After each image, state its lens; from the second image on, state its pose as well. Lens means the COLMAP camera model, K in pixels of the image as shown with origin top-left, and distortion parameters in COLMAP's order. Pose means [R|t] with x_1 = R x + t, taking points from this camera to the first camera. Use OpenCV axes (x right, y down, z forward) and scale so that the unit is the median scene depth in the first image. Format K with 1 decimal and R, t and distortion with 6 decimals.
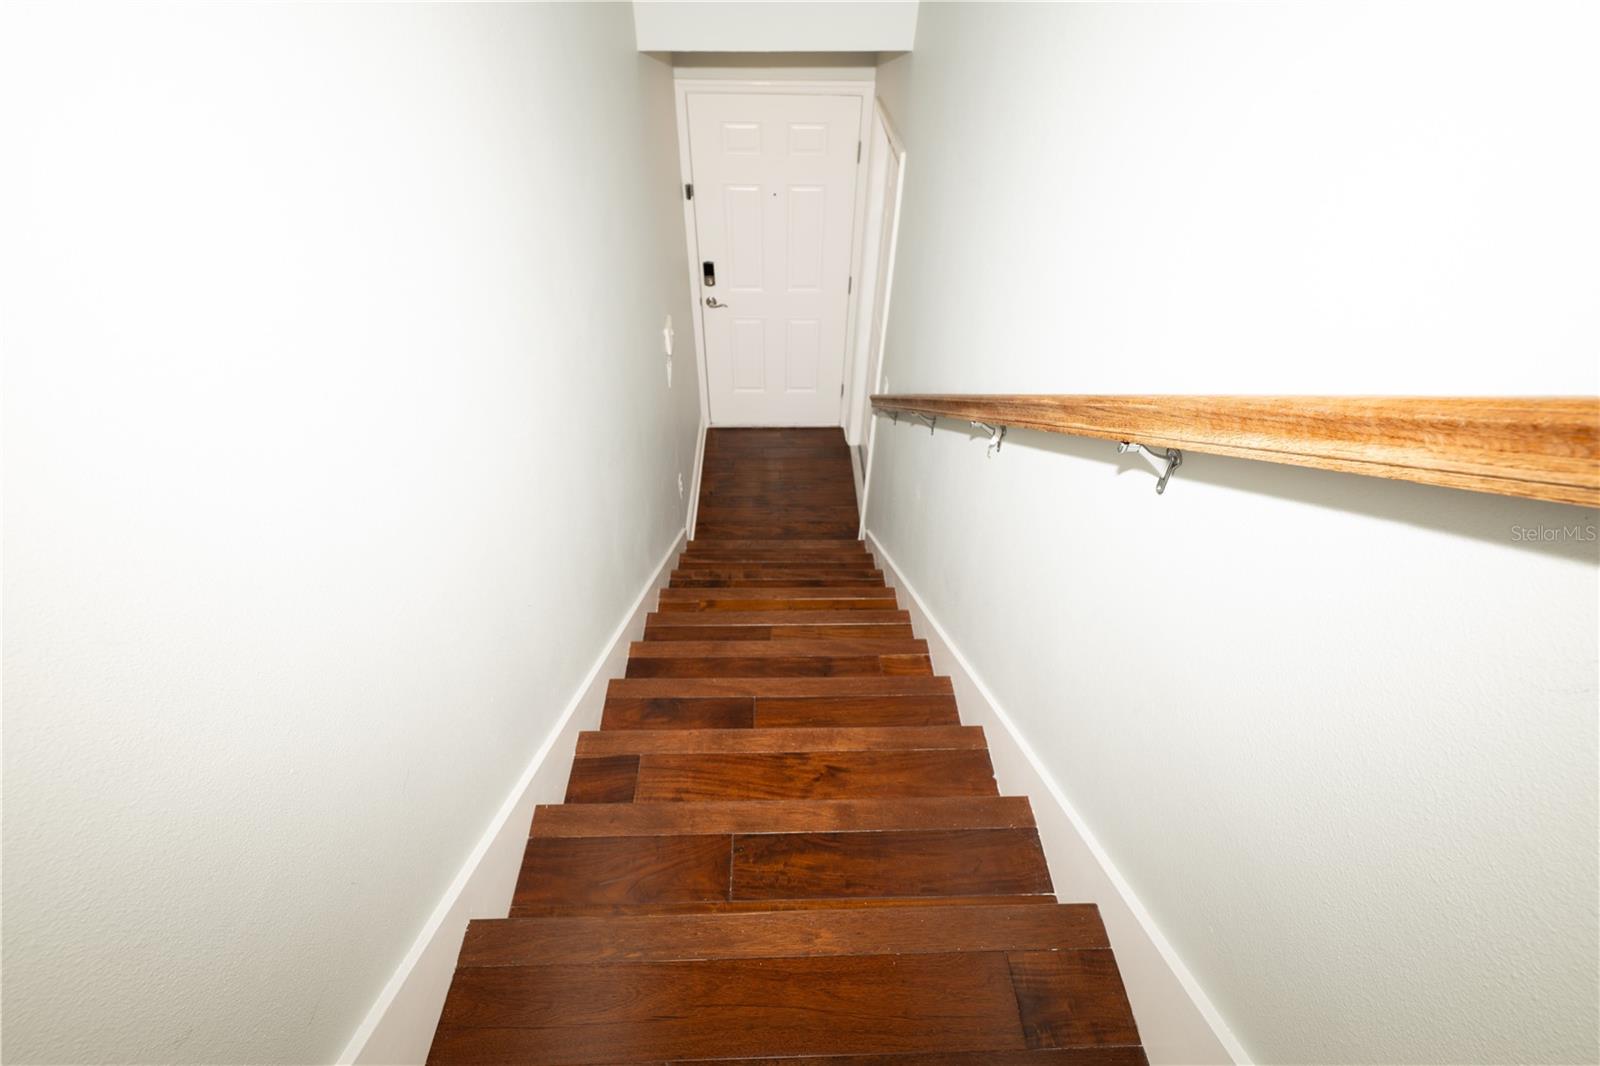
lens RADIAL K [[737.8, 0, 803.1], [0, 737.8, 530.0], [0, 0, 1]] dist [-0.000020, 0.000400]
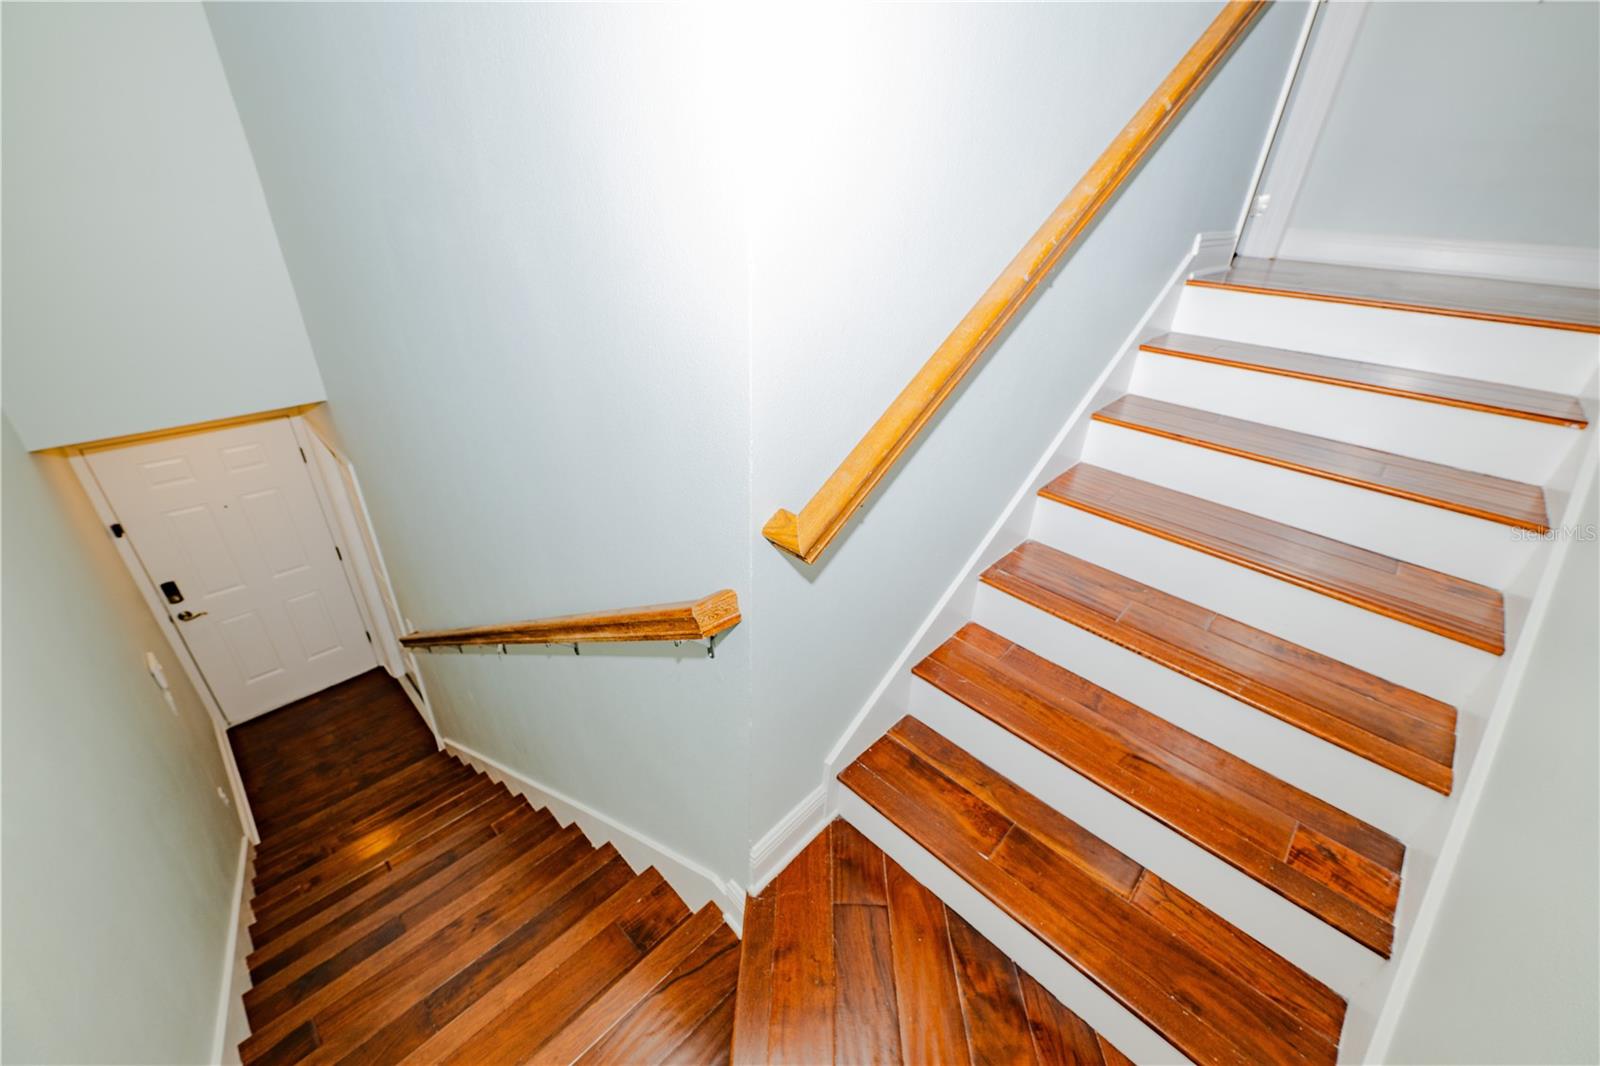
lens RADIAL K [[634.2, 0, 802.9], [0, 634.2, 529.6], [0, 0, 1]] dist [0.001046, -0.000212]
pose [[0.720910, -0.329476, 0.609701, -0.006115], [0.444845, 0.894596, -0.042555, -0.001313], [-0.531415, 0.301901, 0.791488, -0.198428]]
